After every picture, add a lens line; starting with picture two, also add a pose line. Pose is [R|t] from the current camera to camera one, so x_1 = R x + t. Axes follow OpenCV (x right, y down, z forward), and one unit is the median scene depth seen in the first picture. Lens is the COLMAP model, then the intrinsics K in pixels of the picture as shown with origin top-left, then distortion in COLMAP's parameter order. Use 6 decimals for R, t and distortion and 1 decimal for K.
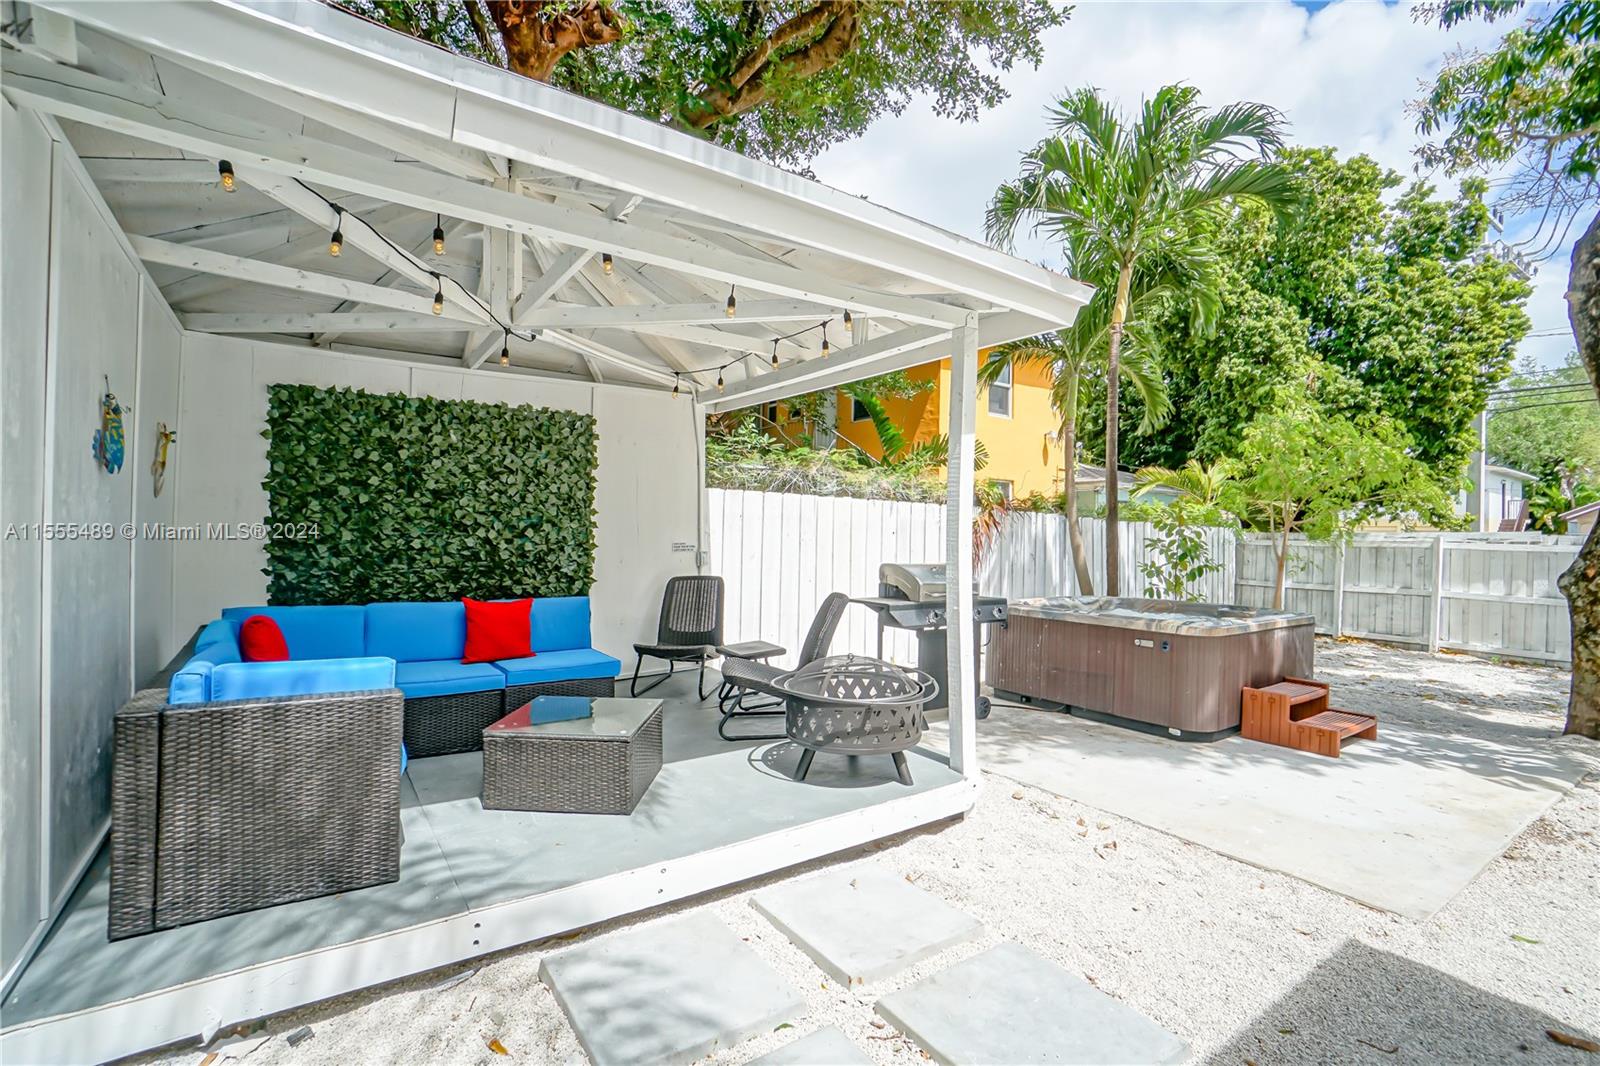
lens RADIAL K [[734.3, 0, 773.1], [0, 734.3, 532.2], [0, 0, 1]] dist [-0.036974, 0.000063]
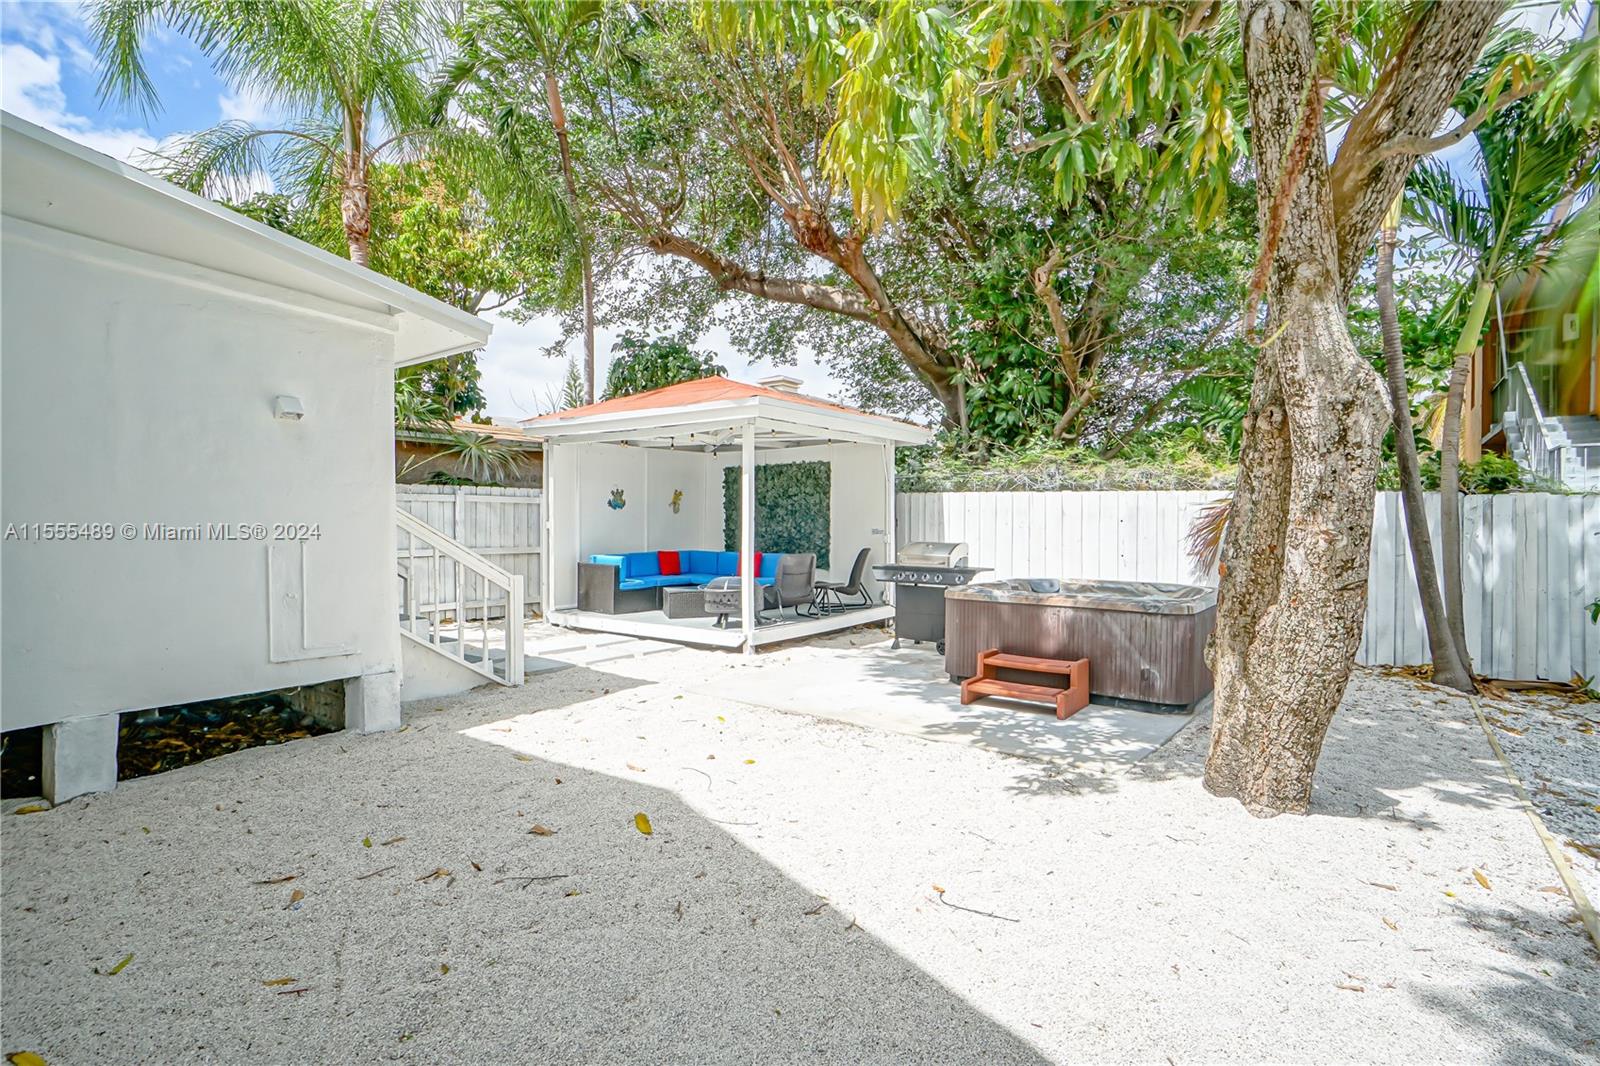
lens RADIAL K [[782.5, 0, 789.9], [0, 782.5, 568.8], [0, 0, 1]] dist [-0.027471, 0.000049]
pose [[0.295813, 0.041732, -0.954334, 1.899058], [0.004818, 0.998967, 0.045178, 0.029813], [0.955234, -0.017963, 0.295307, 0.341094]]
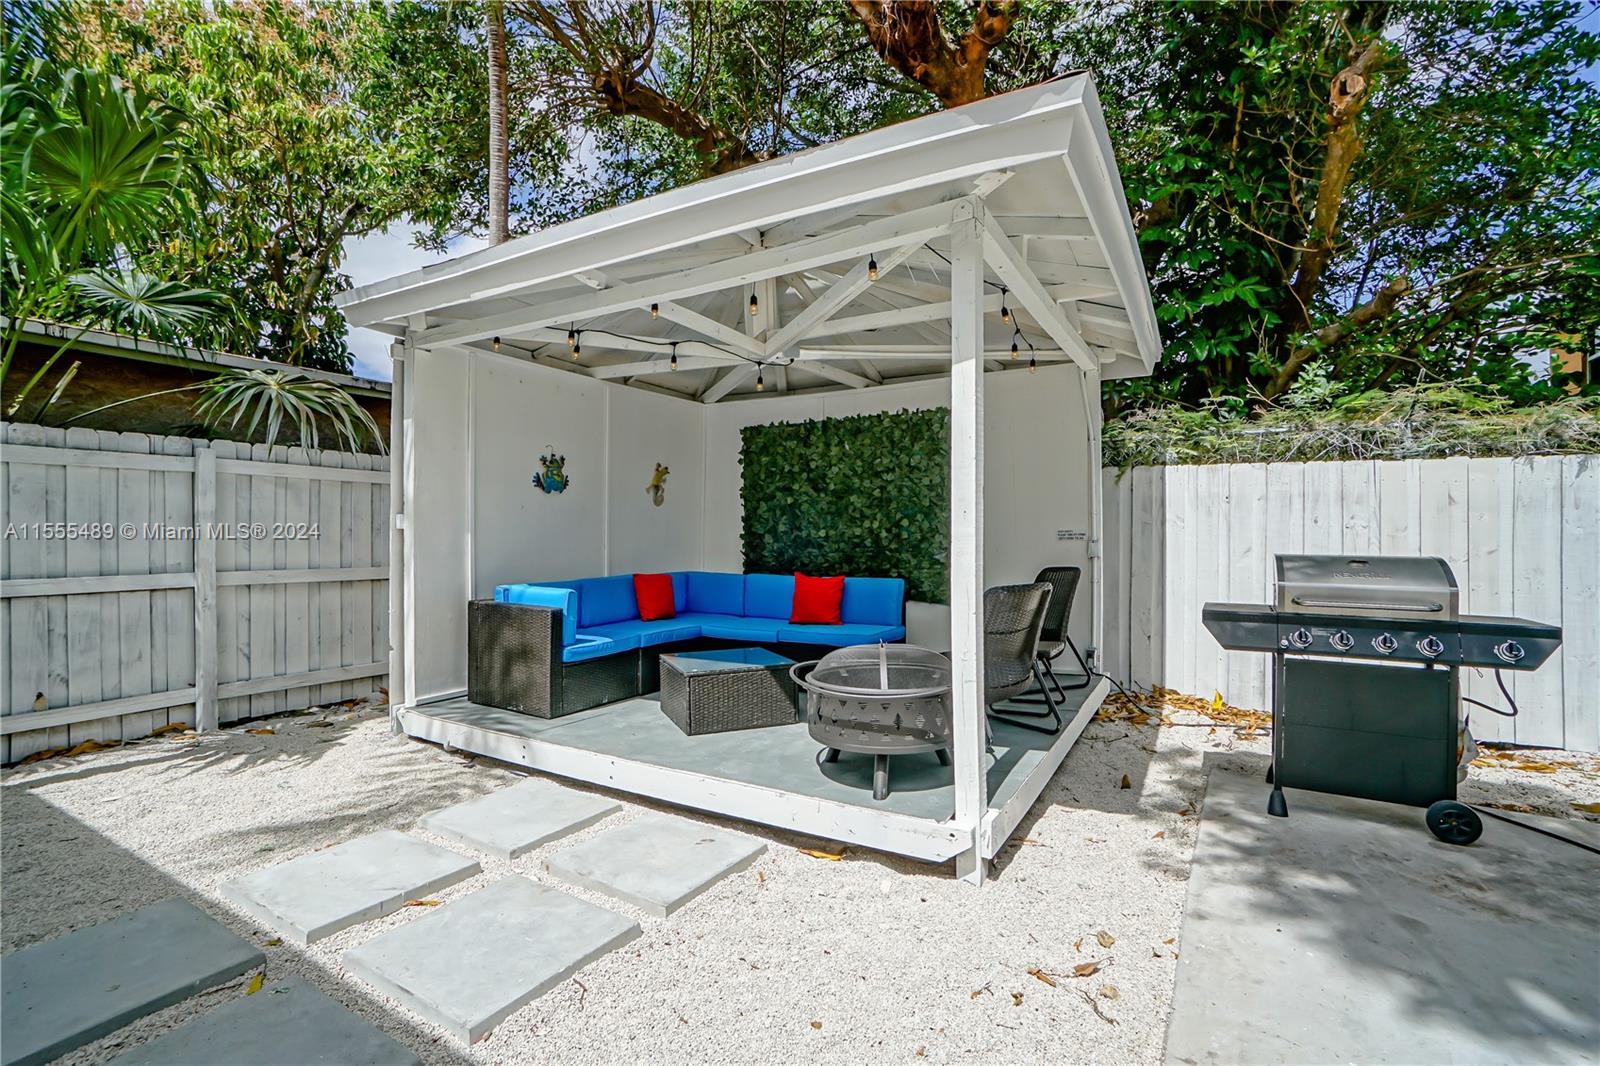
lens RADIAL K [[730.1, 0, 805.9], [0, 730.1, 548.6], [0, 0, 1]] dist [-0.035860, 0.000085]
pose [[0.435791, 0.000507, -0.900048, 0.660725], [0.007864, 0.999960, 0.004370, 0.037316], [0.900013, -0.008982, 0.435770, 0.406171]]
